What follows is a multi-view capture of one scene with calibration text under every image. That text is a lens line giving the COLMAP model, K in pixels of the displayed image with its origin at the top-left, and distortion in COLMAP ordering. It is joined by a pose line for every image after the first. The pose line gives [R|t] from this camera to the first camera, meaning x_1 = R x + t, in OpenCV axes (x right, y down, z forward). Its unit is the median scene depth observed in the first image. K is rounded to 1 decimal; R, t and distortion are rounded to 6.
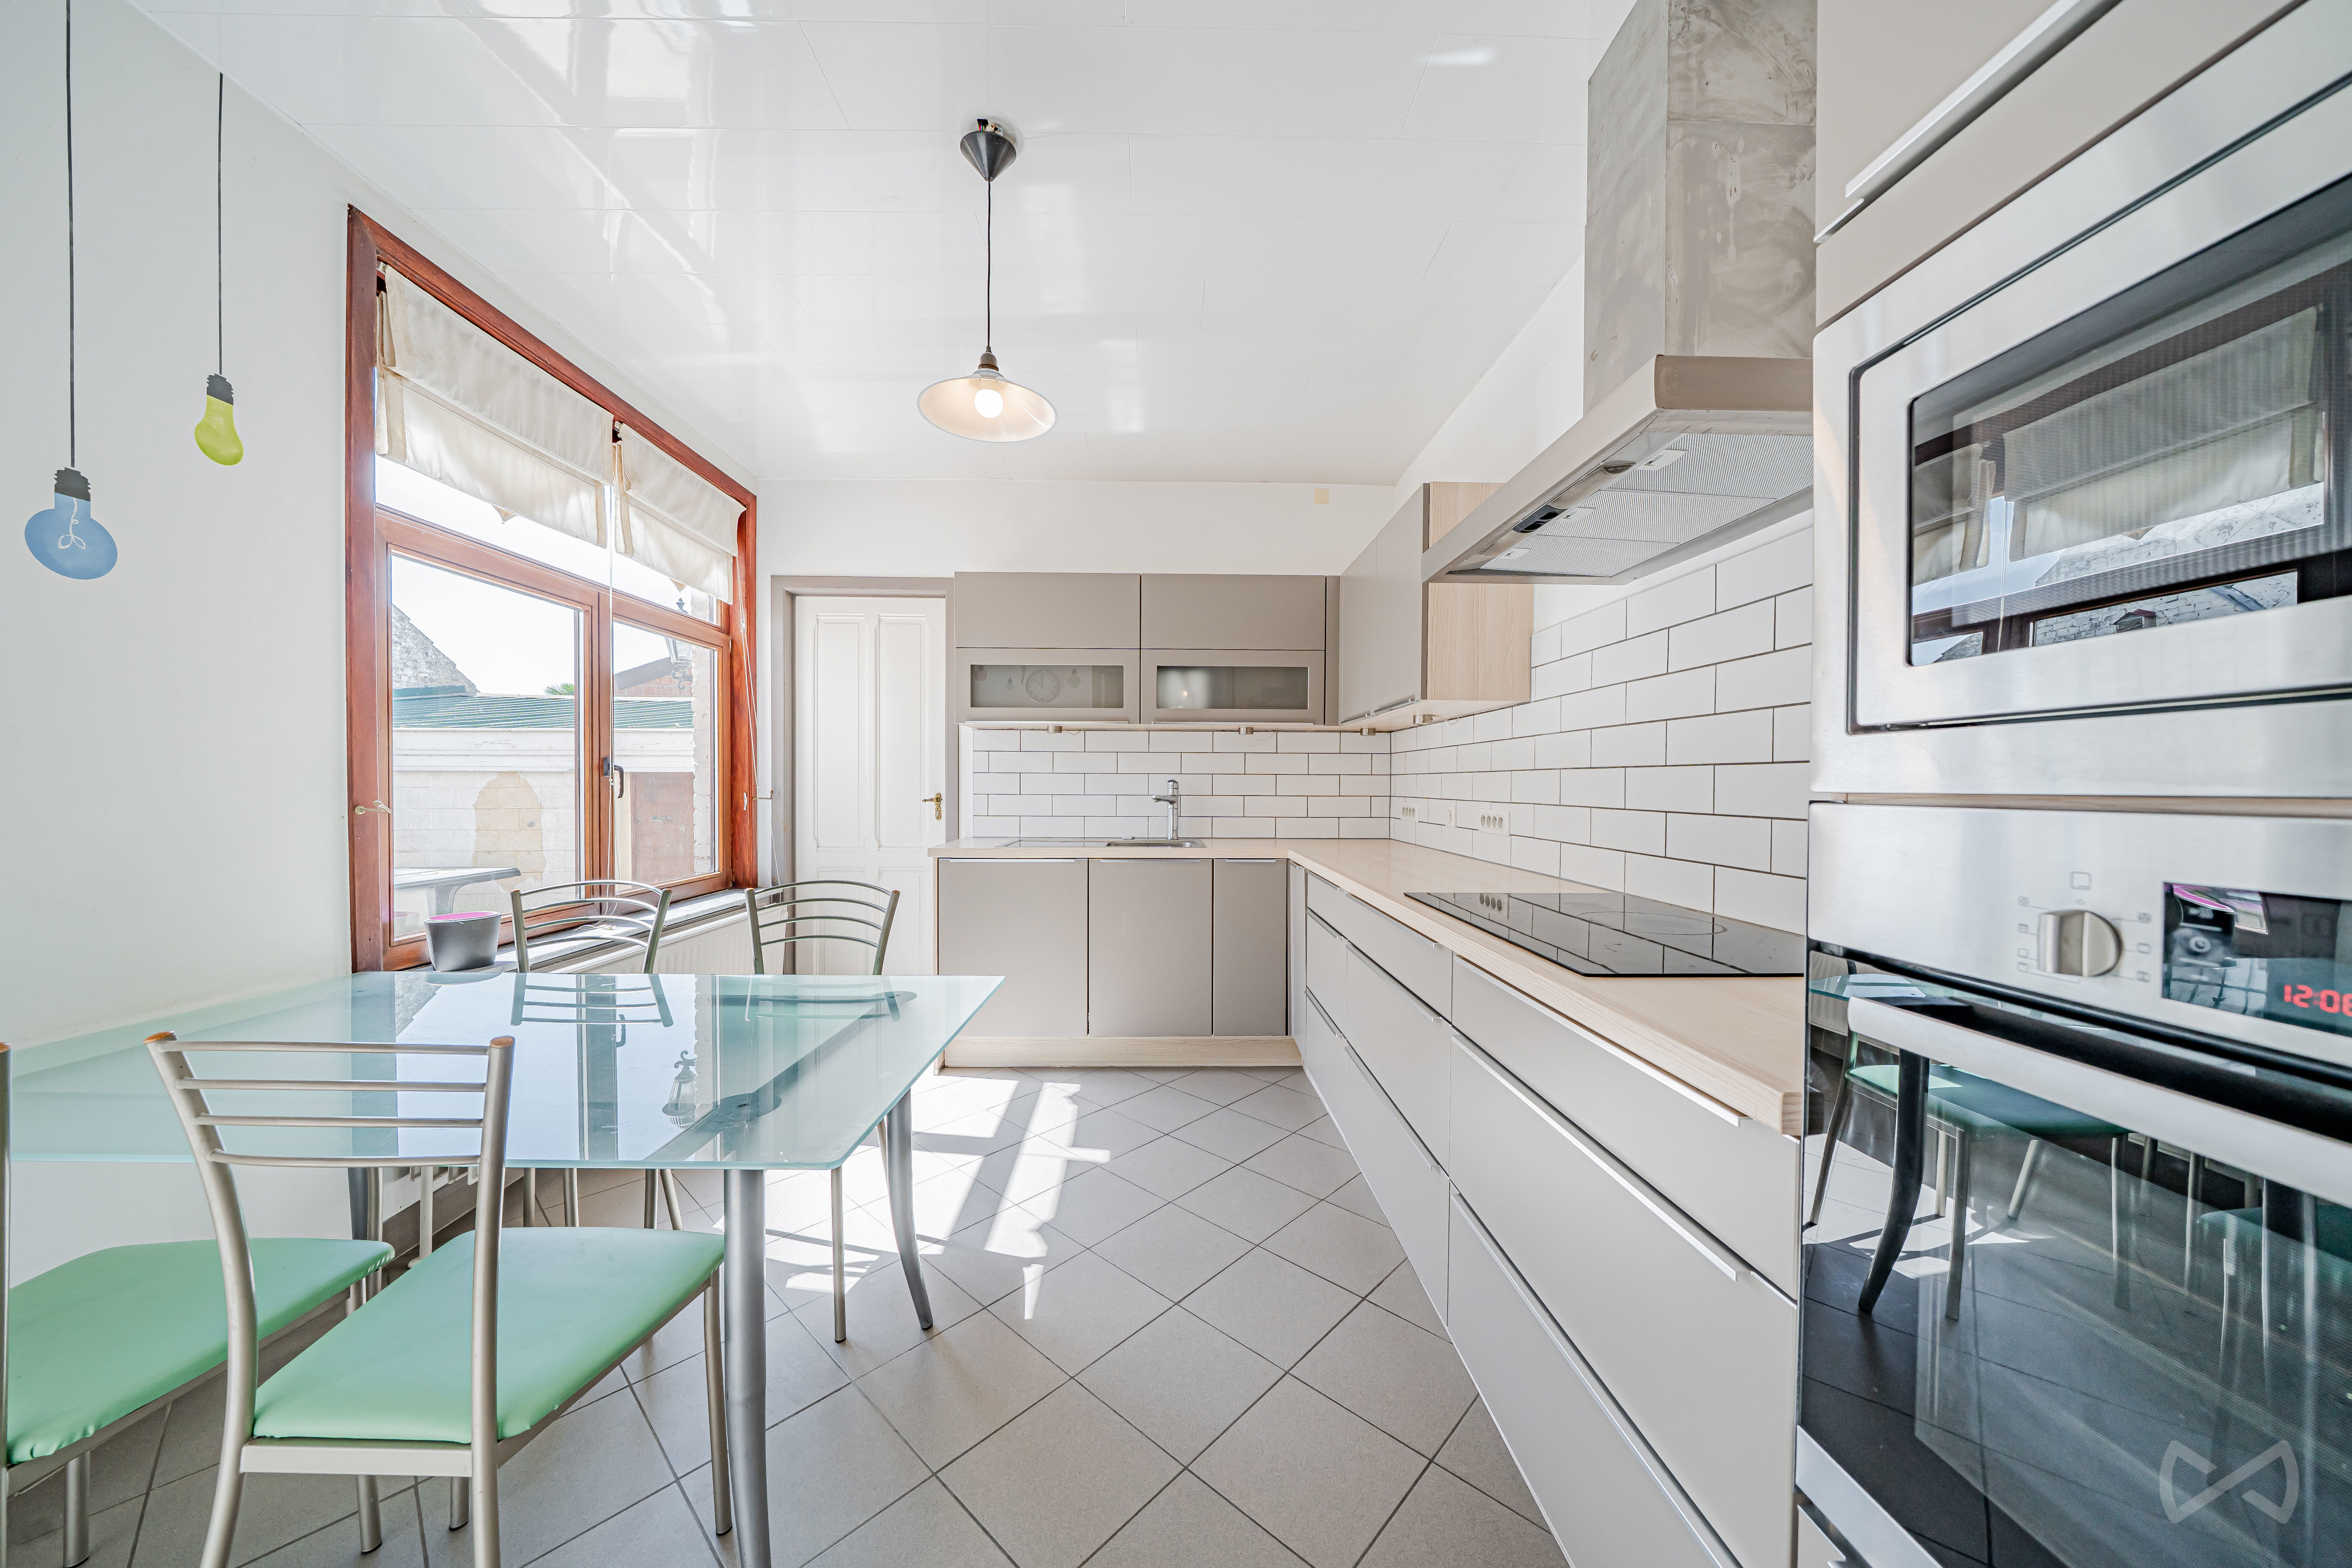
lens RADIAL K [[799.3, 0, 1171.9], [0, 799.3, 791.0], [0, 0, 1]] dist [-0.006040, 0.000316]
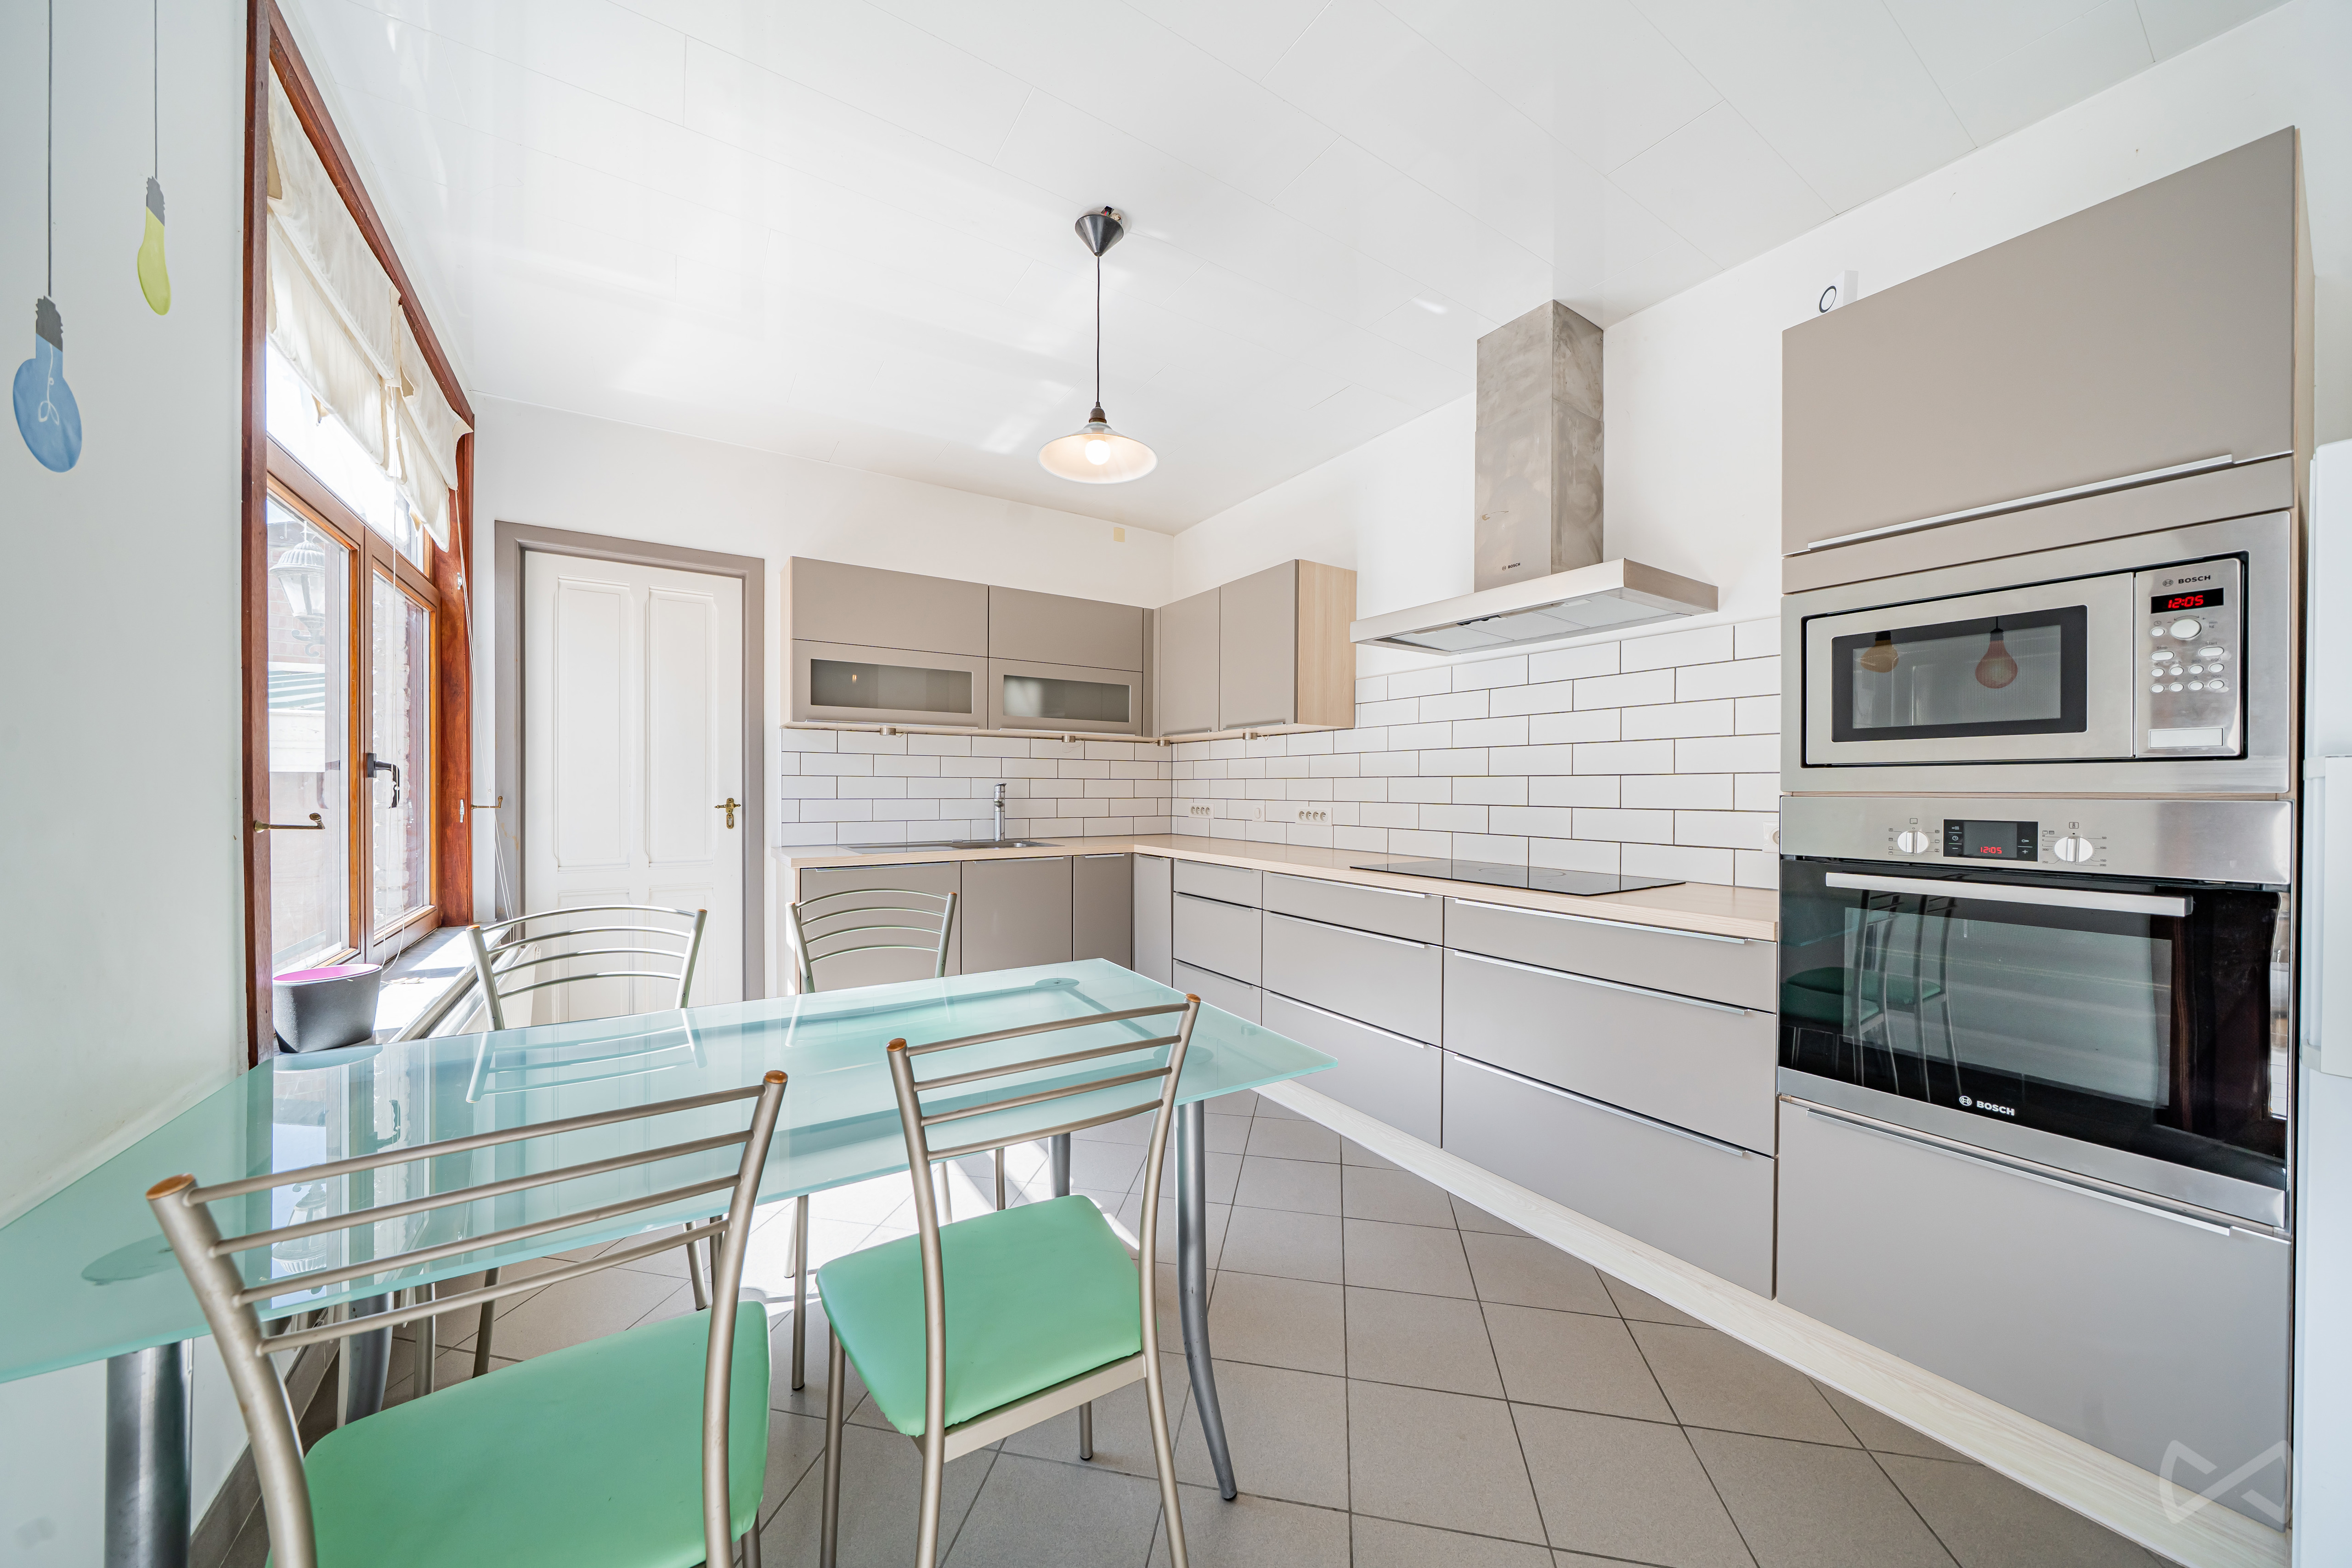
lens RADIAL K [[799.3, 0, 1173.3], [0, 799.3, 791.4], [0, 0, 1]] dist [-0.006040, 0.000316]
pose [[0.850286, -0.003770, 0.526307, -0.380488], [0.005170, 0.999986, -0.001190, -0.001208], [-0.526295, 0.003733, 0.850294, -0.009037]]
